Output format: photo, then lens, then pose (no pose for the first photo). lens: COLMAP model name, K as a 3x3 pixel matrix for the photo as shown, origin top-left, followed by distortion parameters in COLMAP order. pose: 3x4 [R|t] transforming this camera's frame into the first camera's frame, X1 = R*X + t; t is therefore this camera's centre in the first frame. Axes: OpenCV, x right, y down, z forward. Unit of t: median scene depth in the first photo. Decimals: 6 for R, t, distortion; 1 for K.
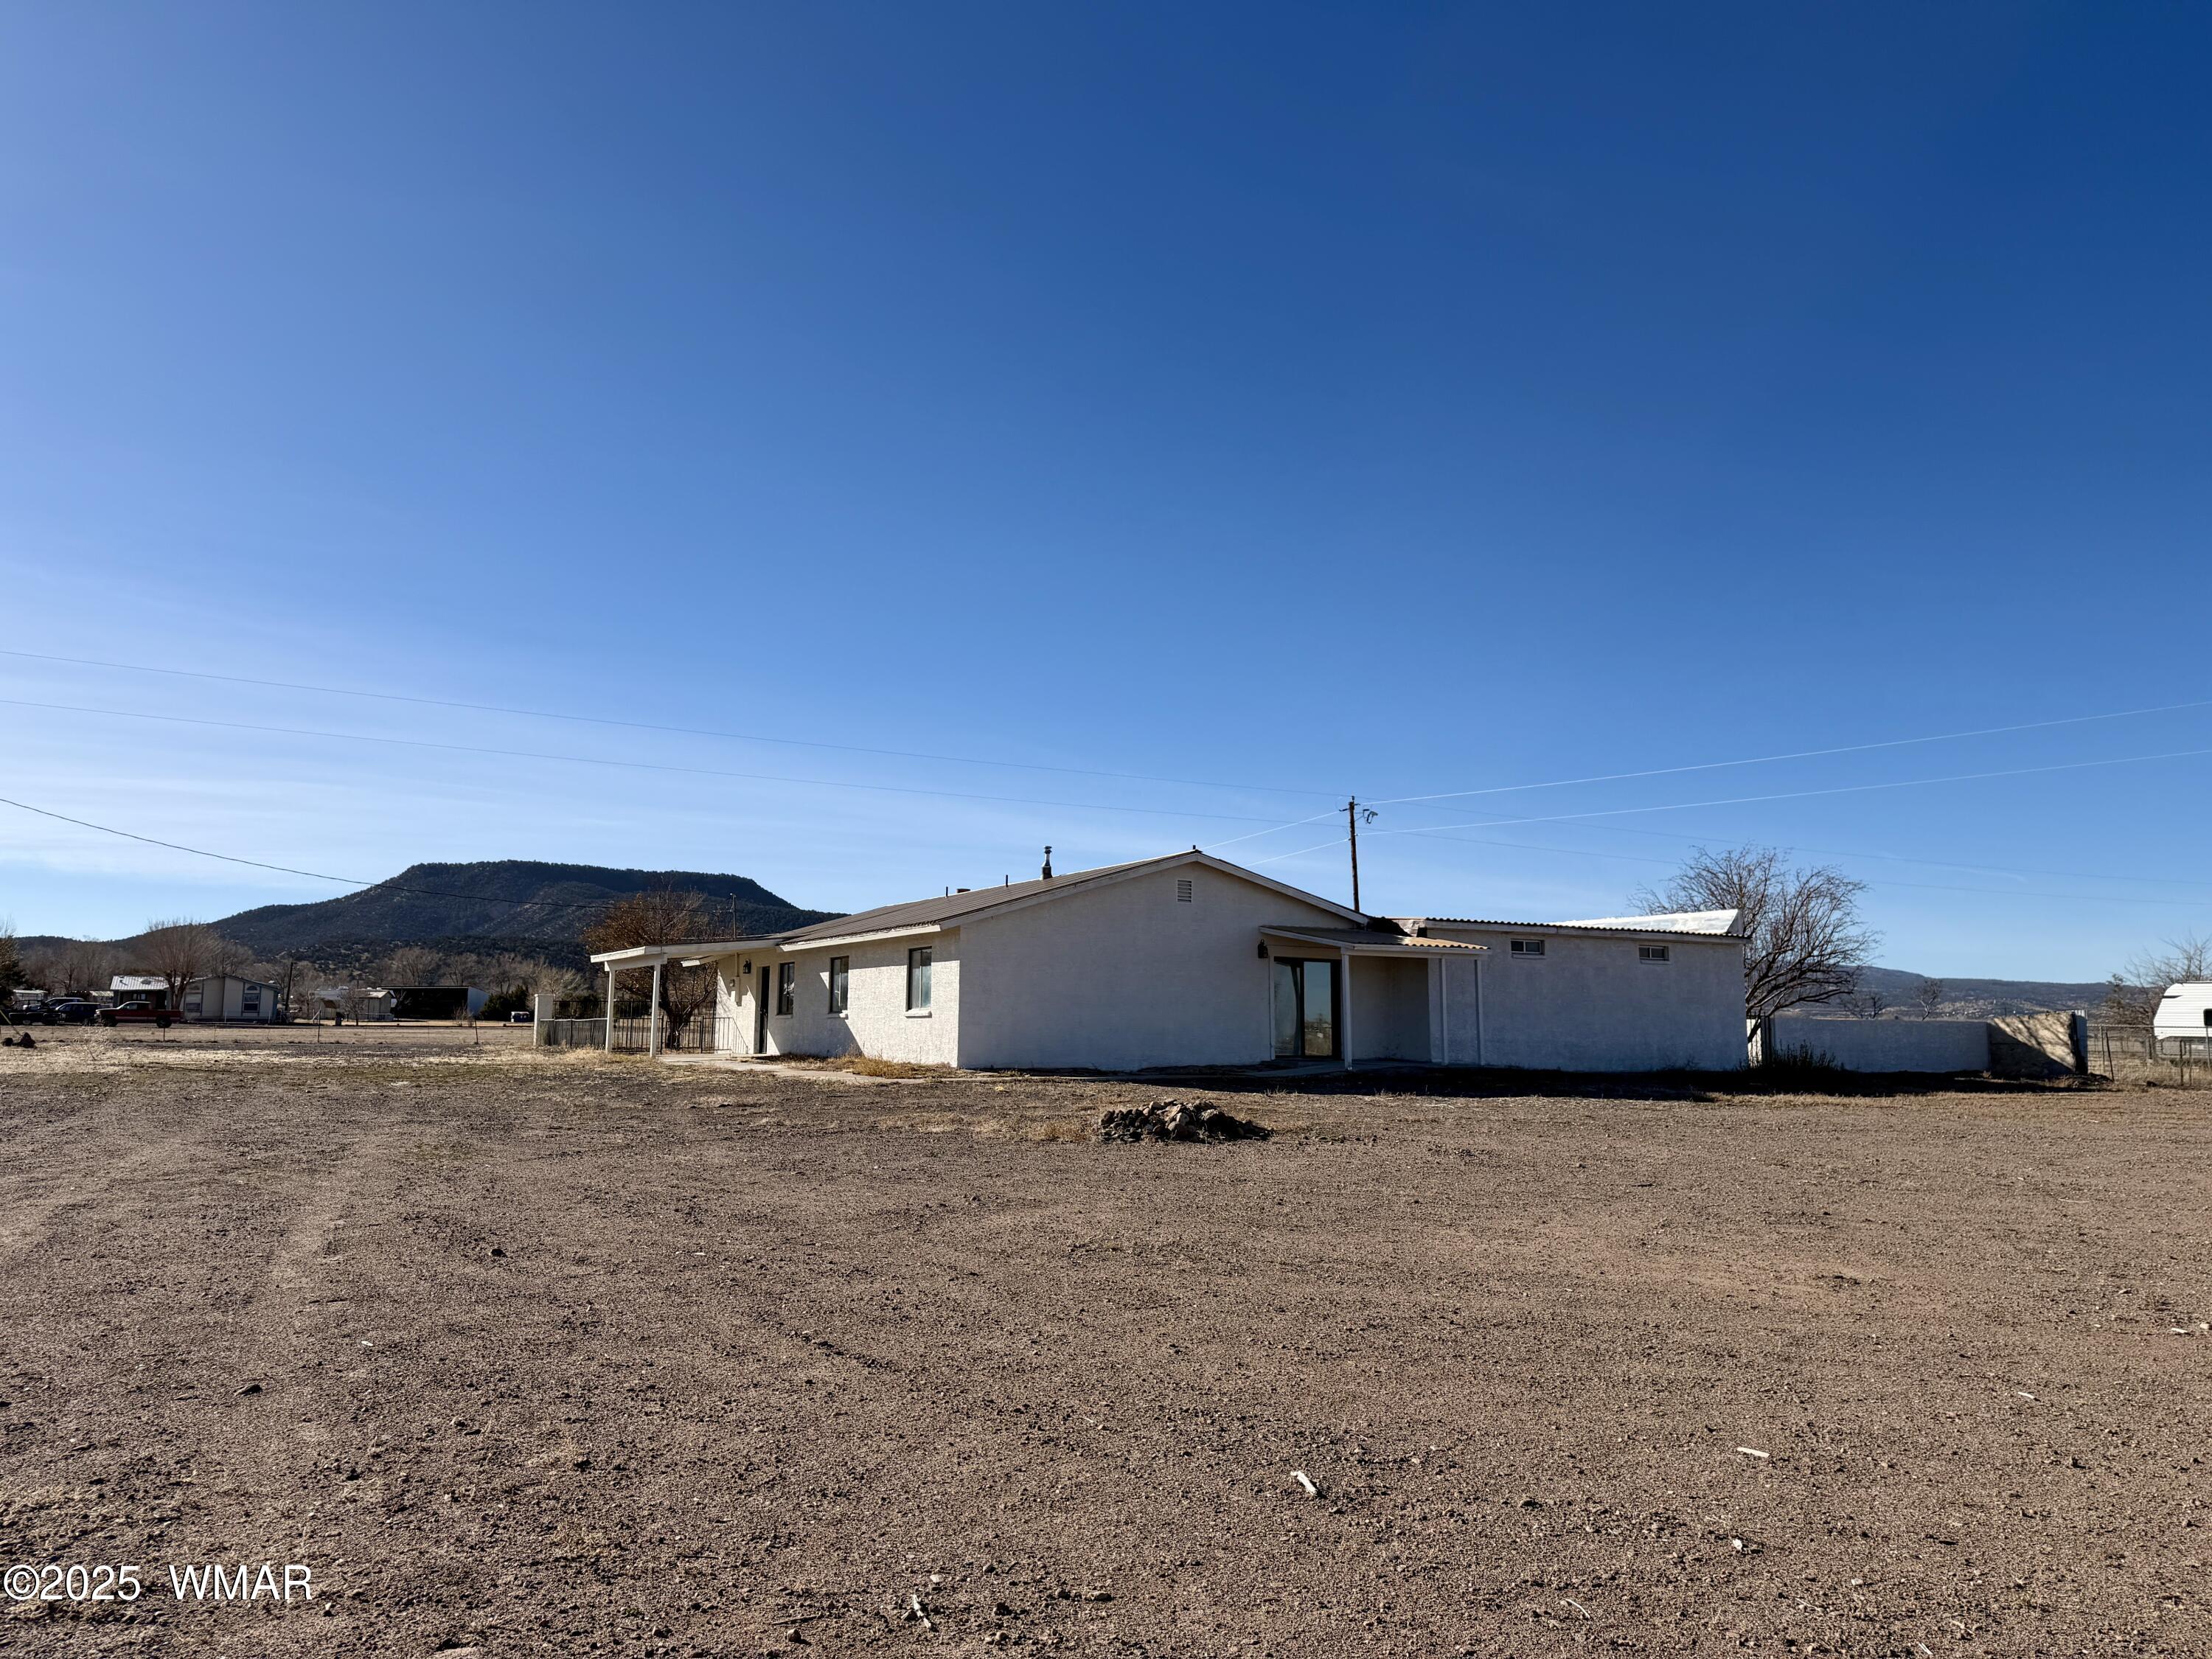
lens RADIAL K [[1561.1, 0, 1106.0], [0, 1561.1, 829.5], [0, 0, 1]] dist [0.066704, -0.083735]
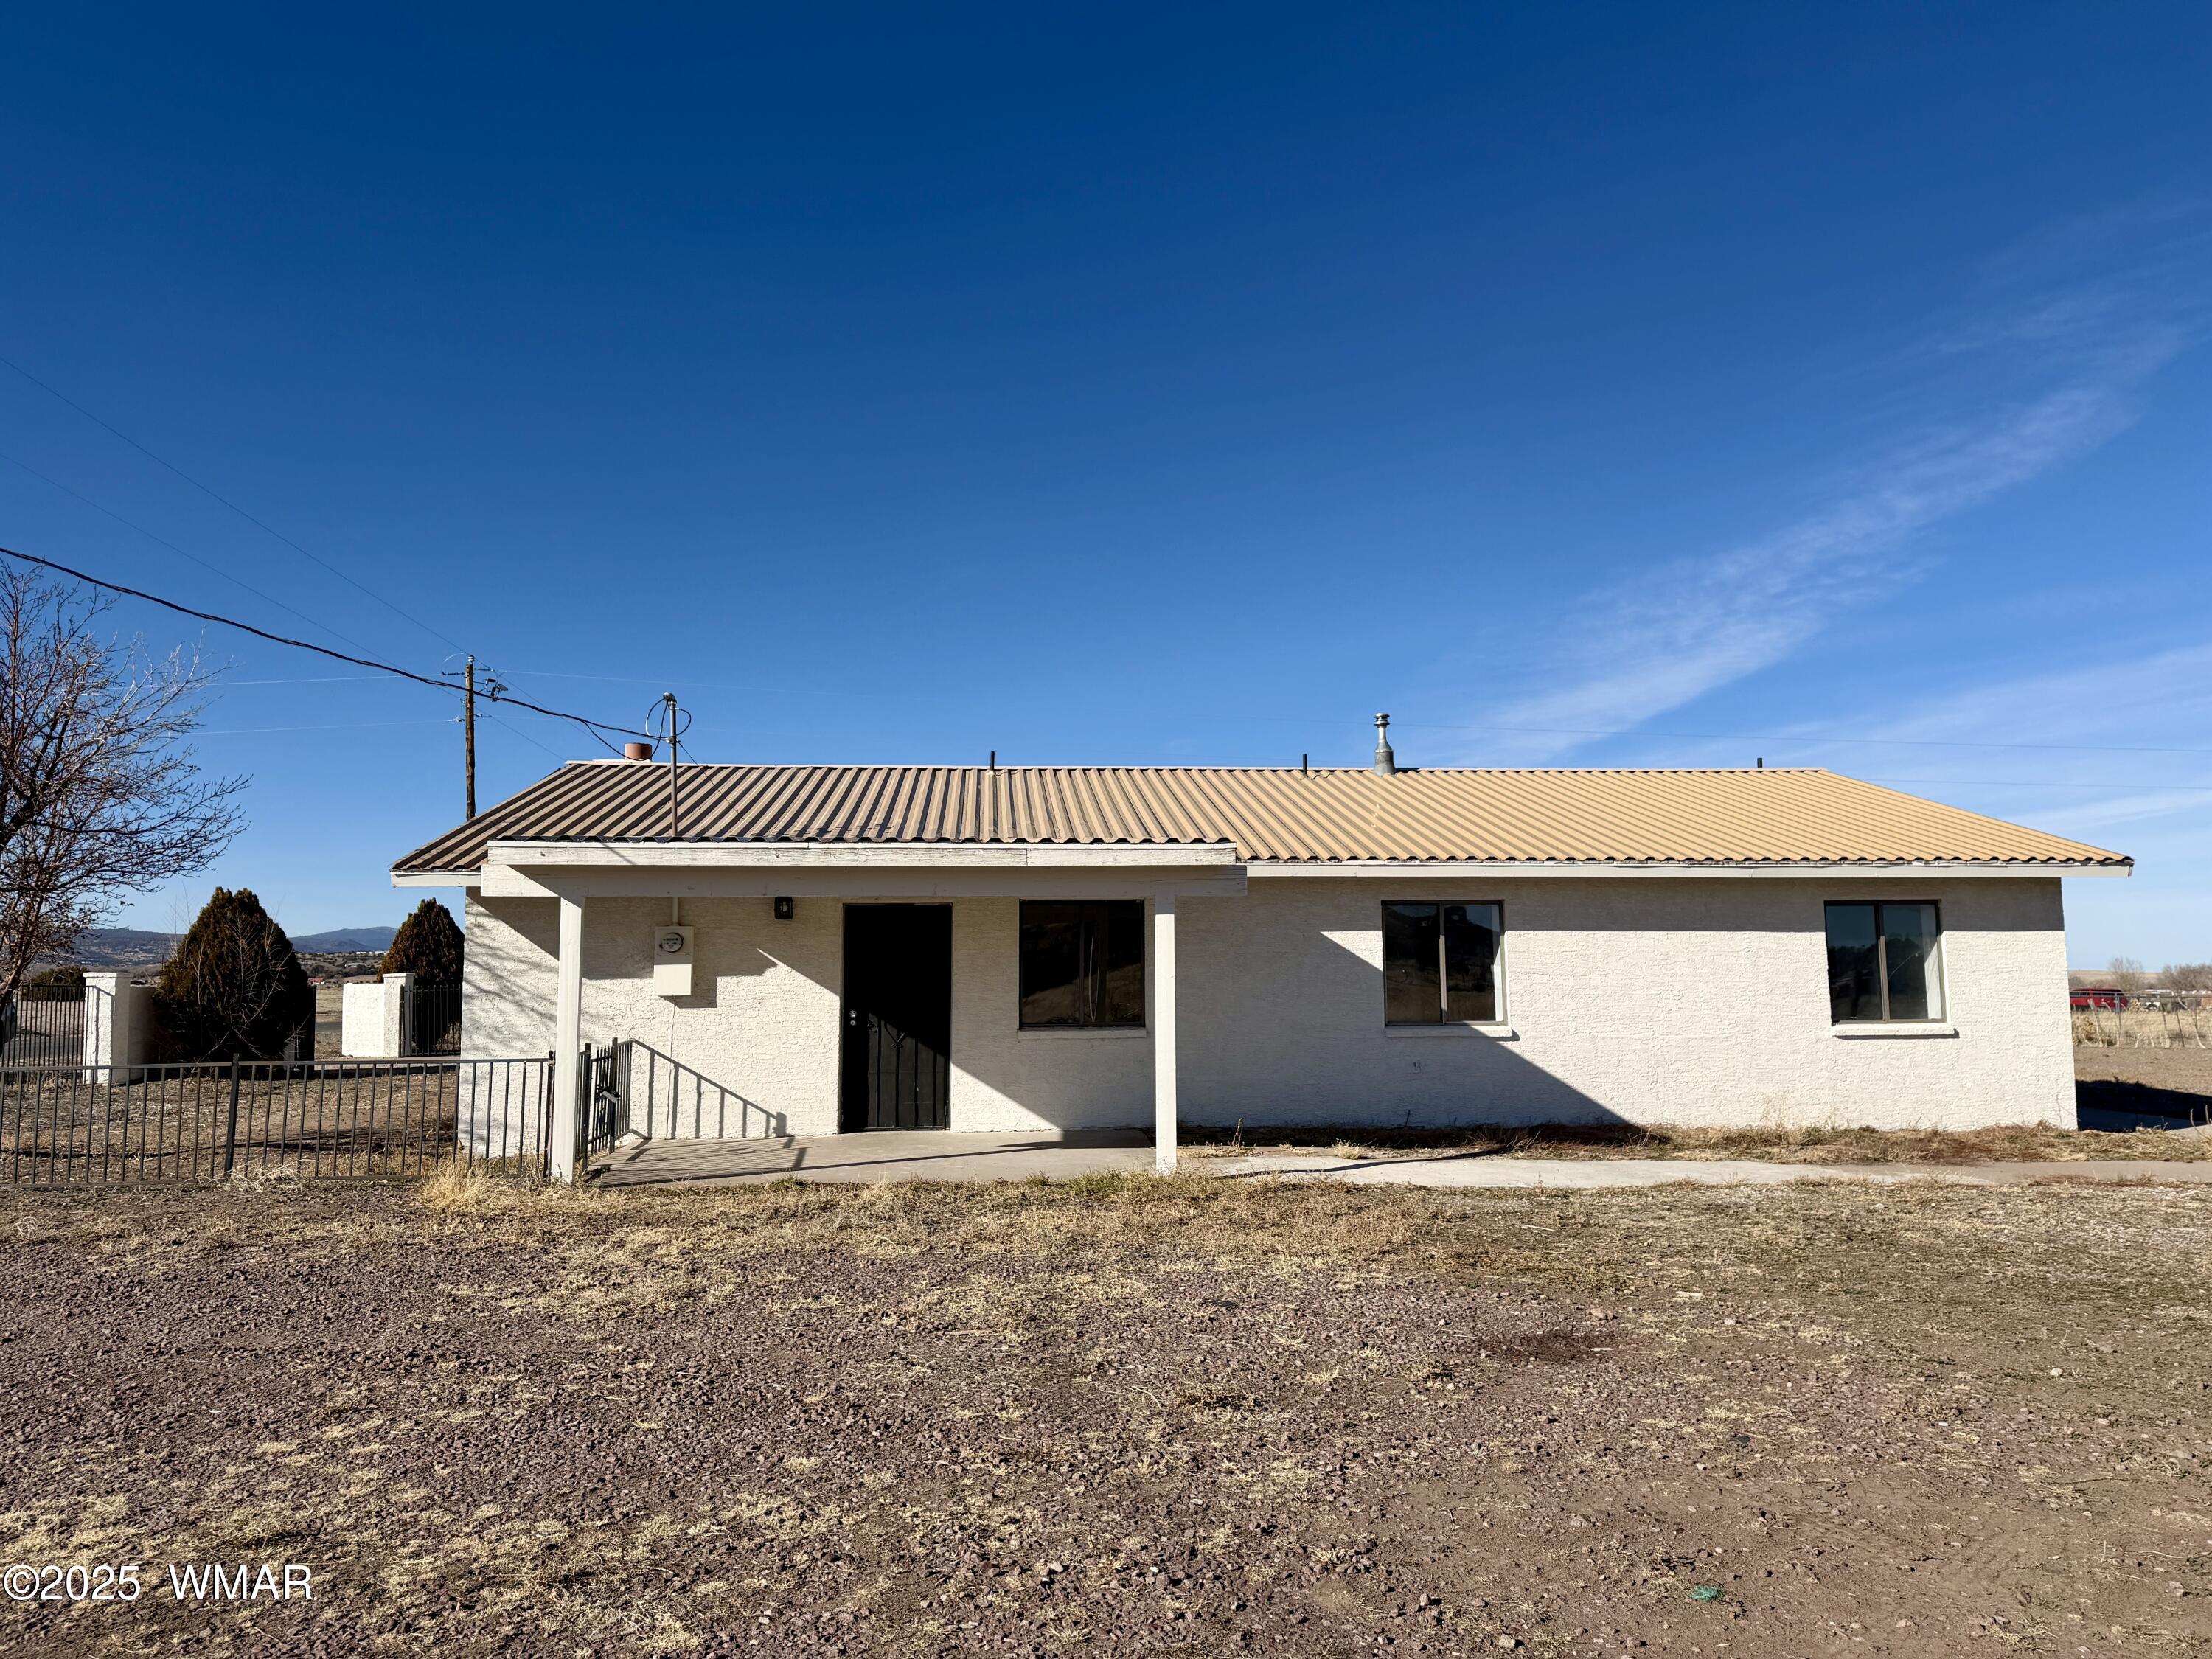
lens RADIAL K [[1561.1, 0, 1106.0], [0, 1561.1, 829.5], [0, 0, 1]] dist [0.066704, -0.083735]
pose [[0.408308, 0.080350, 0.909301, -0.563204], [-0.109296, 0.993256, -0.038691, 0.081544], [-0.906277, -0.083585, 0.414336, 0.828120]]
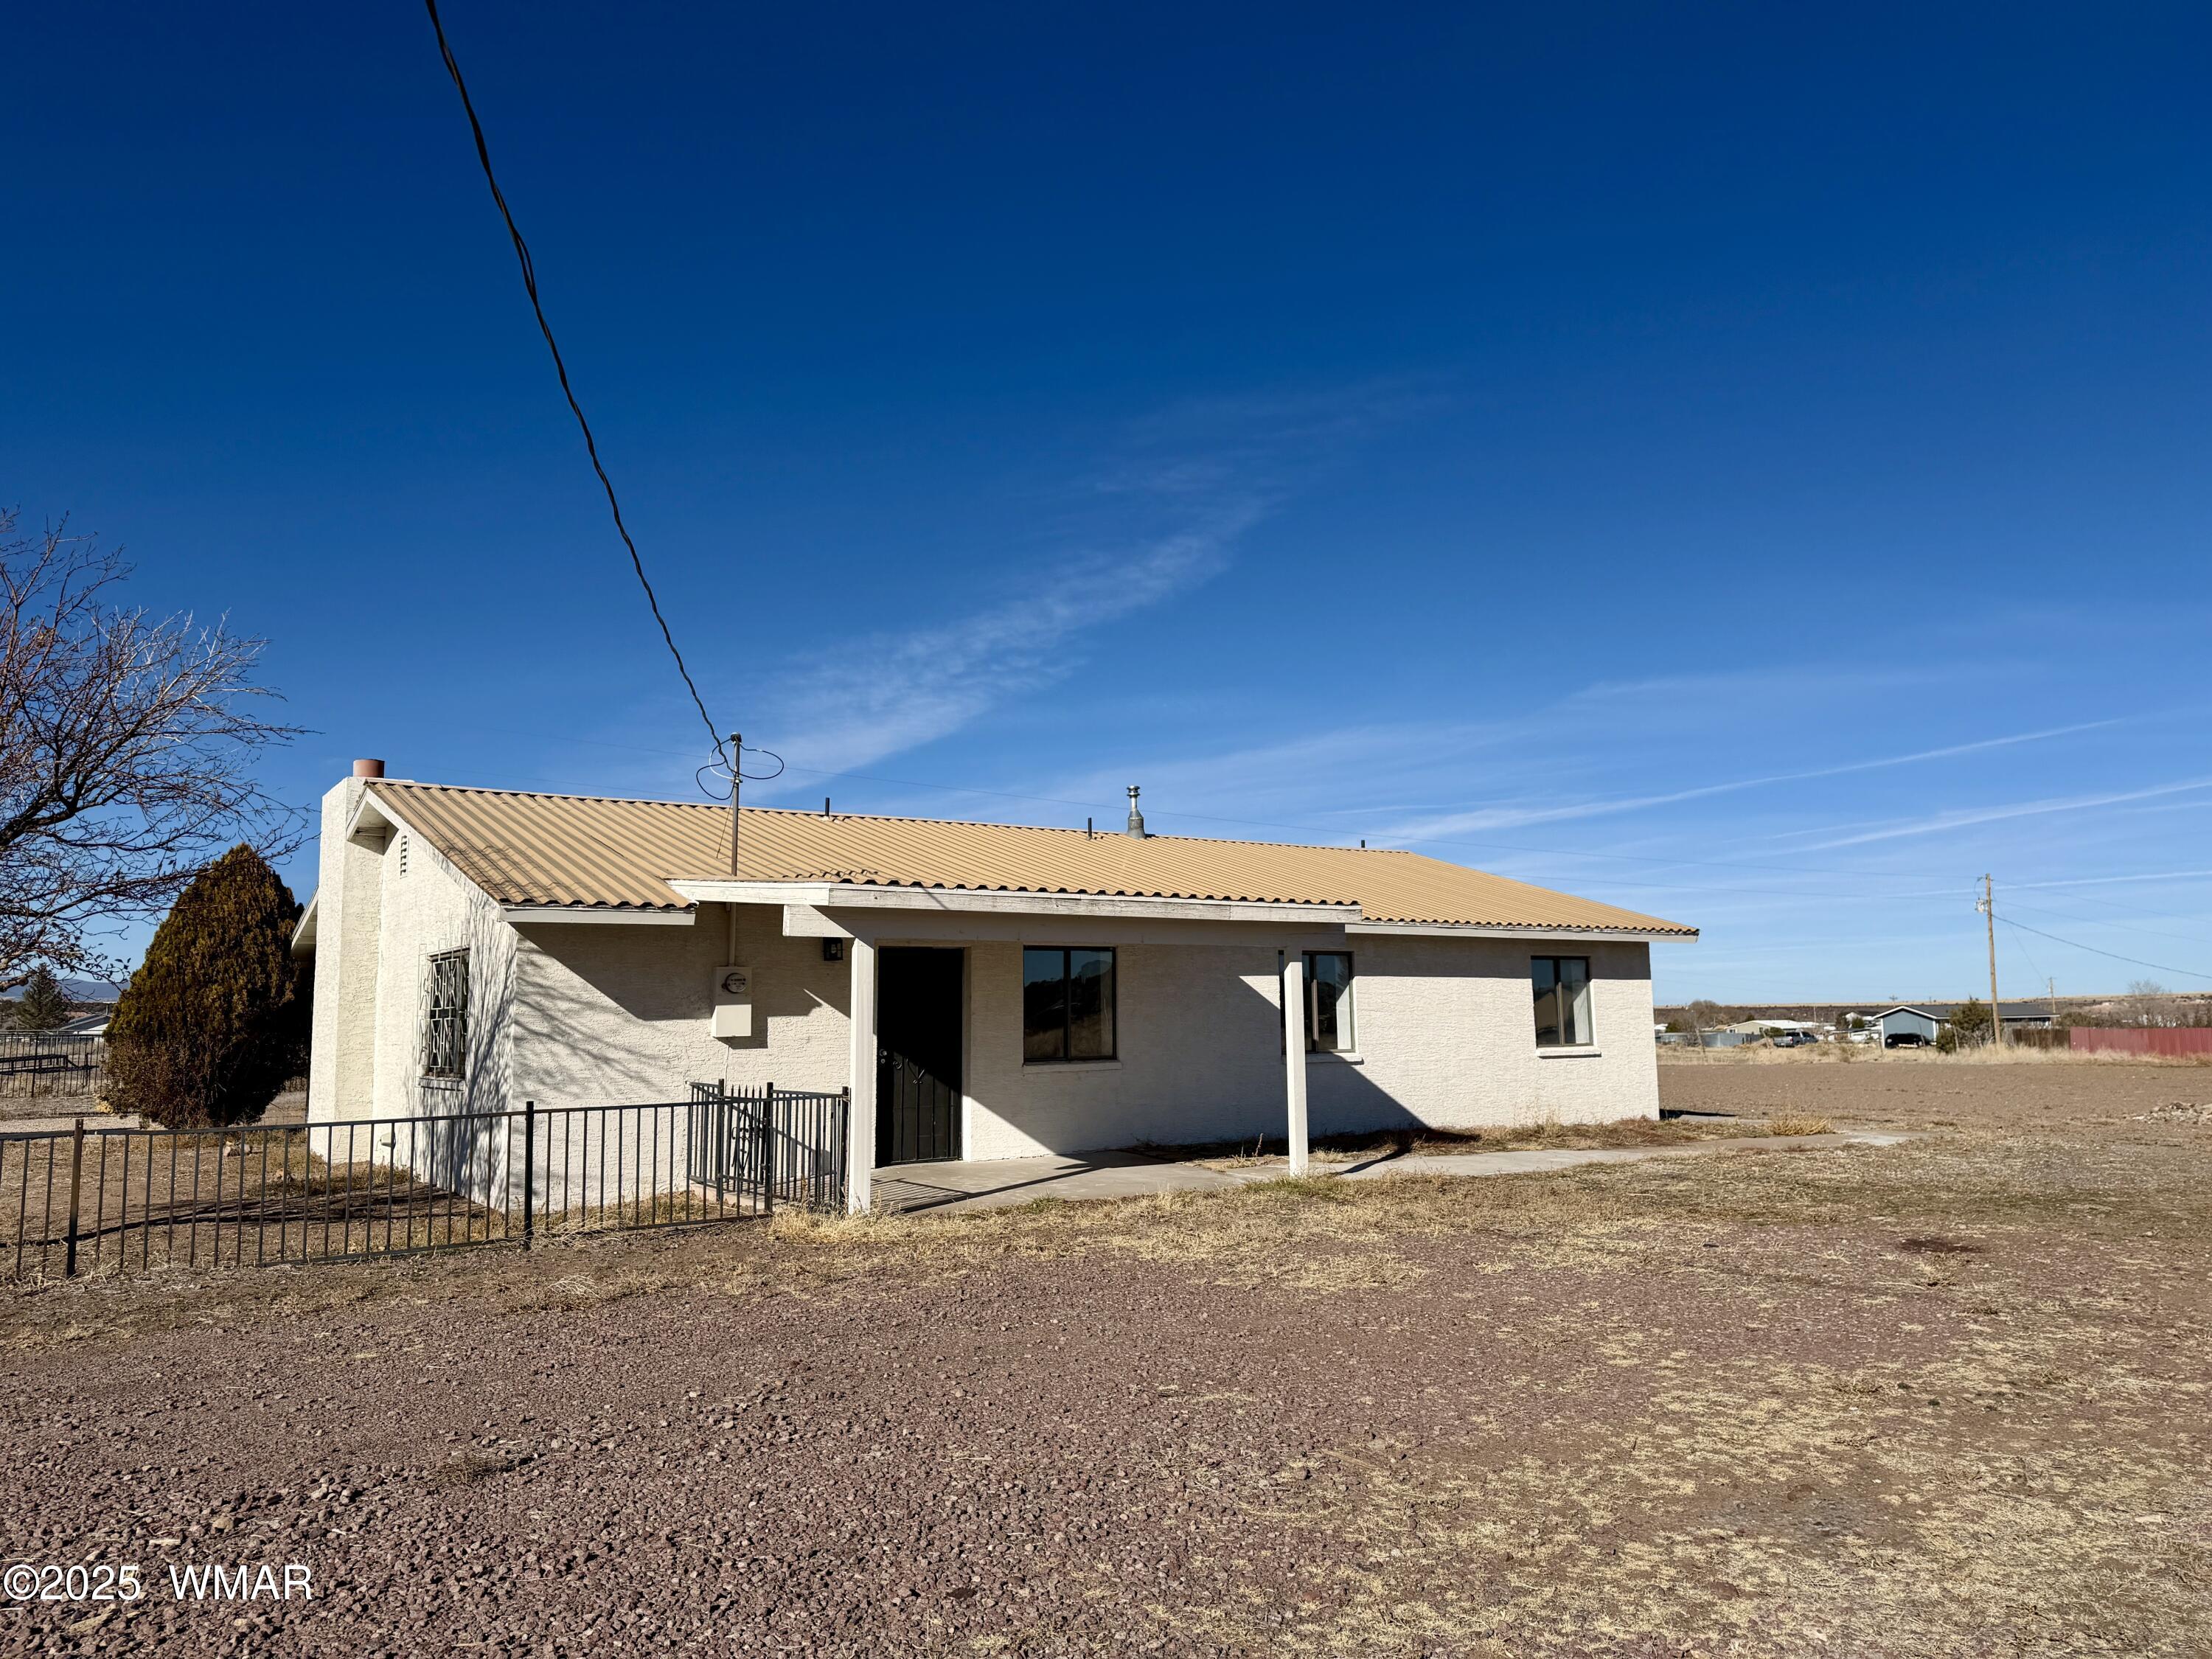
lens RADIAL K [[1511.2, 0, 1106.0], [0, 1511.2, 829.5], [0, 0, 1]] dist [0.041604, -0.000301]
pose [[-0.096708, 0.114854, 0.988664, -0.630343], [-0.117680, 0.985033, -0.125944, 0.104824], [-0.988331, -0.128526, -0.081744, 1.025993]]
